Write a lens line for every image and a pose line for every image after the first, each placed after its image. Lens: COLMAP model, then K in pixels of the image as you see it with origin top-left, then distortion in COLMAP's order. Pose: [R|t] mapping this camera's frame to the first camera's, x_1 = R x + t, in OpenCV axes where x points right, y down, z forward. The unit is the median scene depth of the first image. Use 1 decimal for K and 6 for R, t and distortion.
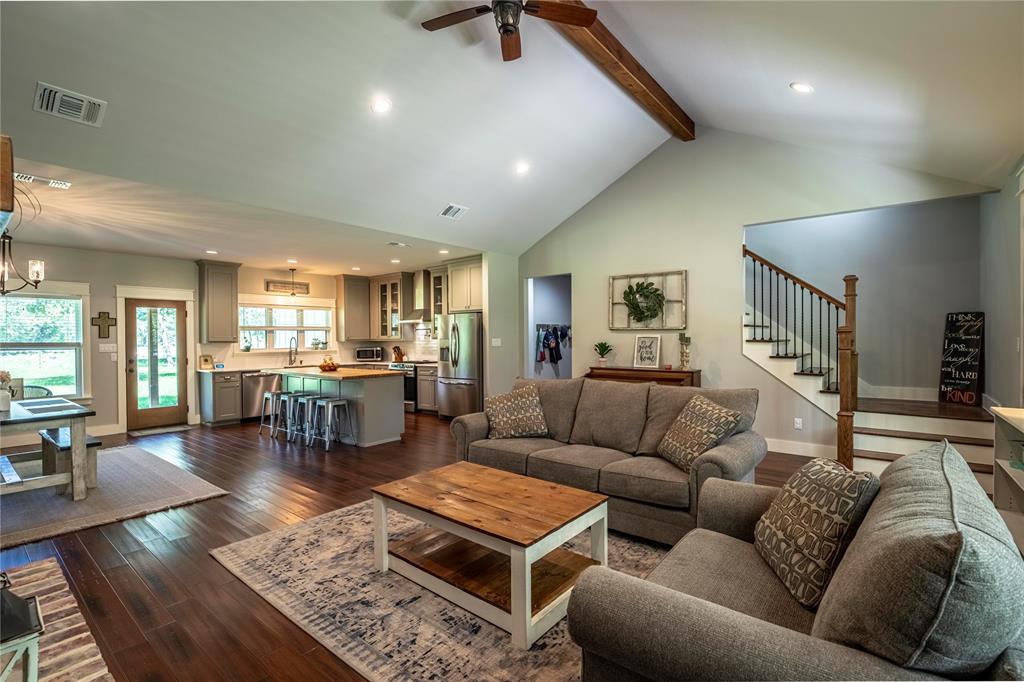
lens RADIAL K [[467.7, 0, 512.0], [0, 467.7, 341.0], [0, 0, 1]] dist [-0.014568, 0.000059]
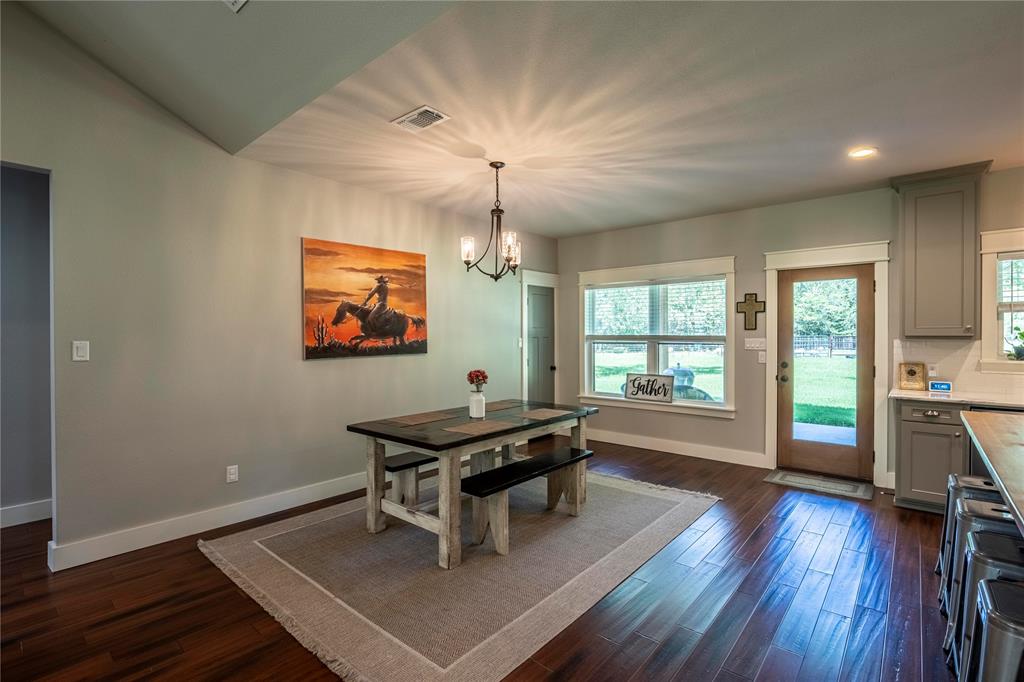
lens RADIAL K [[473.7, 0, 512.0], [0, 473.7, 341.0], [0, 0, 1]] dist [-0.016677, 0.000206]
pose [[-0.030871, 0.022441, -0.999271, -0.113072], [-0.001350, 0.999746, 0.022493, -0.004171], [0.999522, 0.002044, -0.030833, 0.518198]]
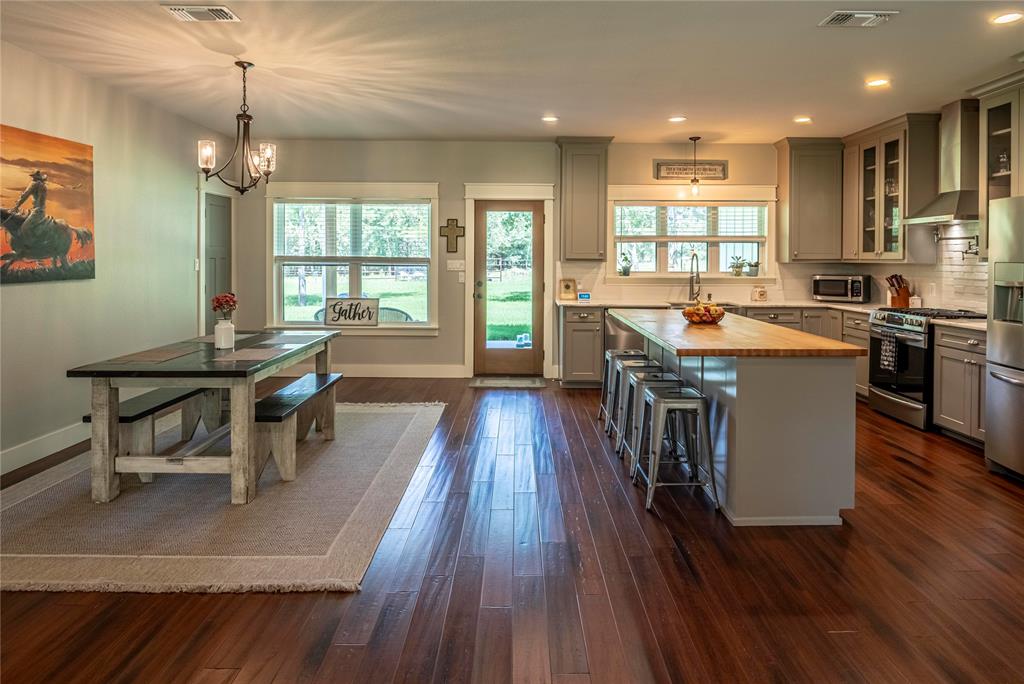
lens RADIAL K [[598.9, 0, 523.9], [0, 598.9, 262.8], [0, 0, 1]] dist [-0.020868, 0.000315]
pose [[0.637868, 0.020174, -0.769881, -0.025681], [-0.015314, 0.999791, 0.013511, -0.003683], [0.769993, 0.003172, 0.638044, 0.358487]]
